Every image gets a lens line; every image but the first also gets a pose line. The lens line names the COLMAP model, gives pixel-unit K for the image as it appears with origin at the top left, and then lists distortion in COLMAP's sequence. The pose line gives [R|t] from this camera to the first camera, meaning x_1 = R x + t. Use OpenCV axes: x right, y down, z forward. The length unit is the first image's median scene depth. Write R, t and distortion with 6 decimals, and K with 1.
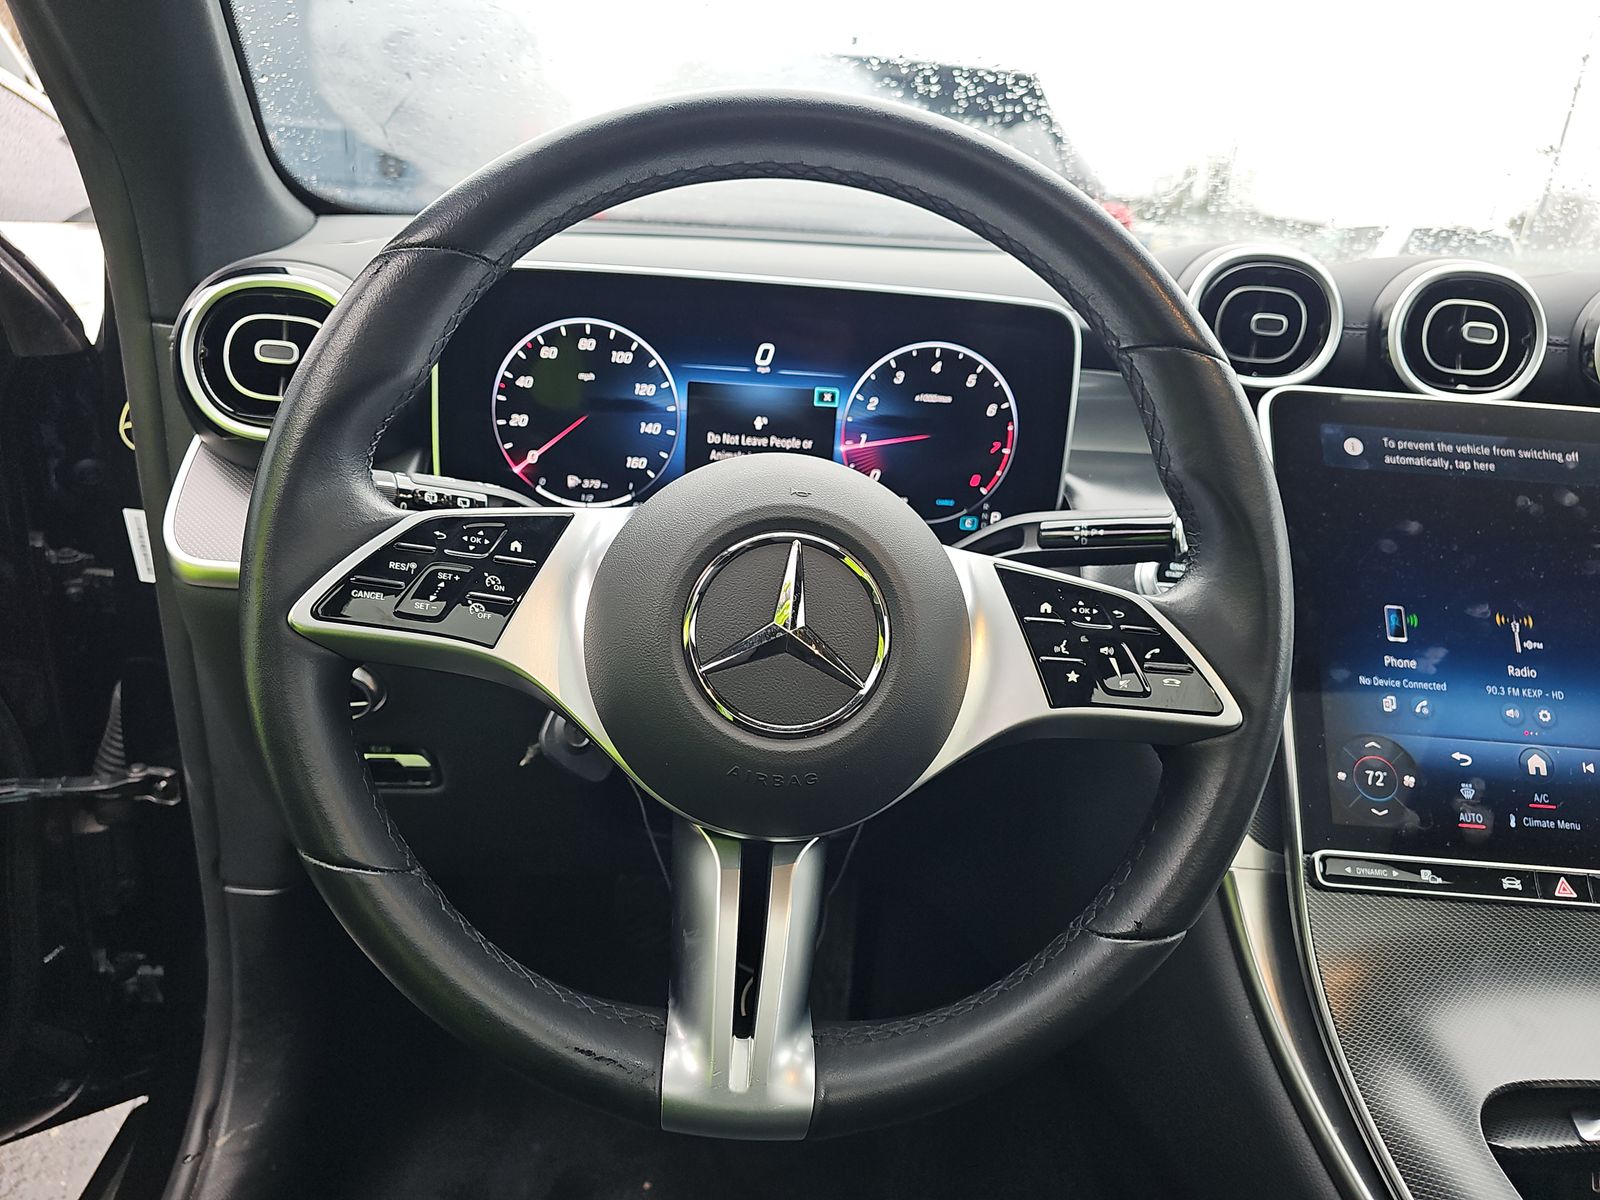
lens RADIAL K [[1066.0, 0, 800.0], [0, 1066.0, 613.7], [0, 0, 1]] dist [0.070369, -0.004217]
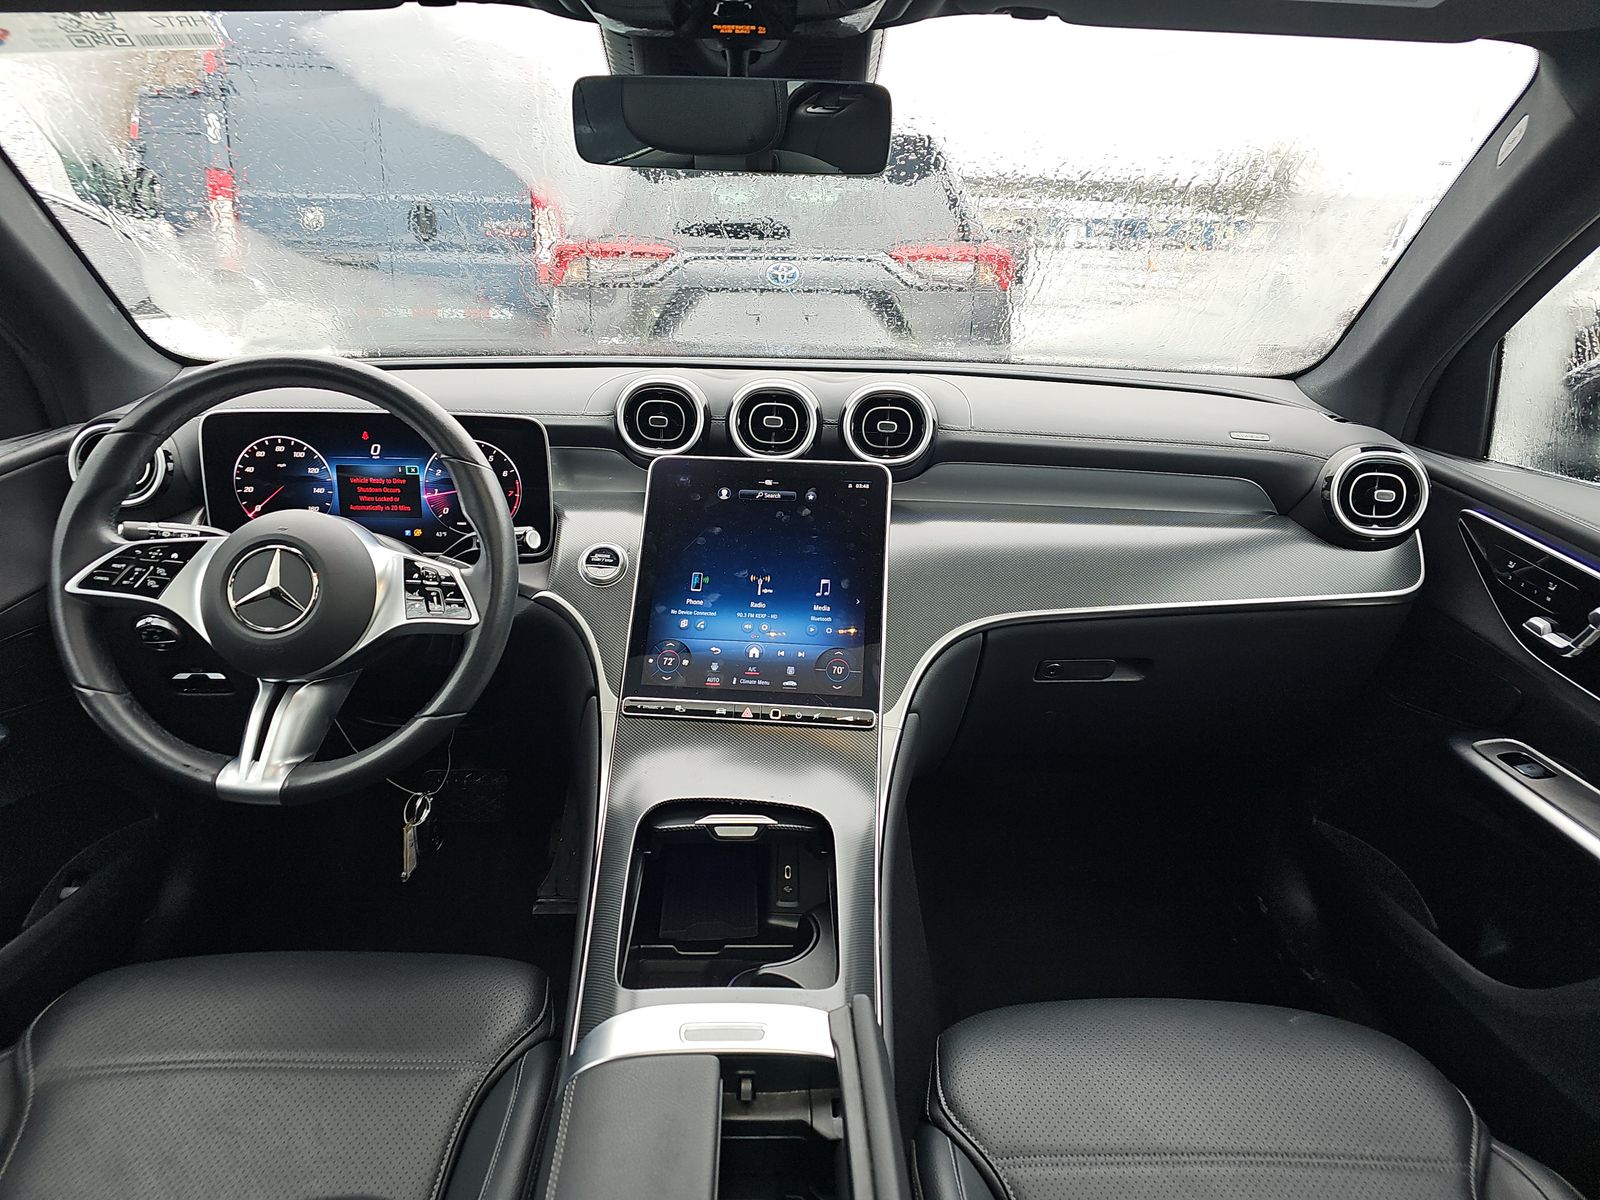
lens RADIAL K [[1066.0, 0, 800.2], [0, 1066.0, 588.3], [0, 0, 1]] dist [0.070369, -0.004217]
pose [[0.995155, -0.030931, -0.093325, 0.896359], [0.028562, 0.999238, -0.026614, 0.074678], [0.094077, 0.023820, 0.995280, -0.826509]]
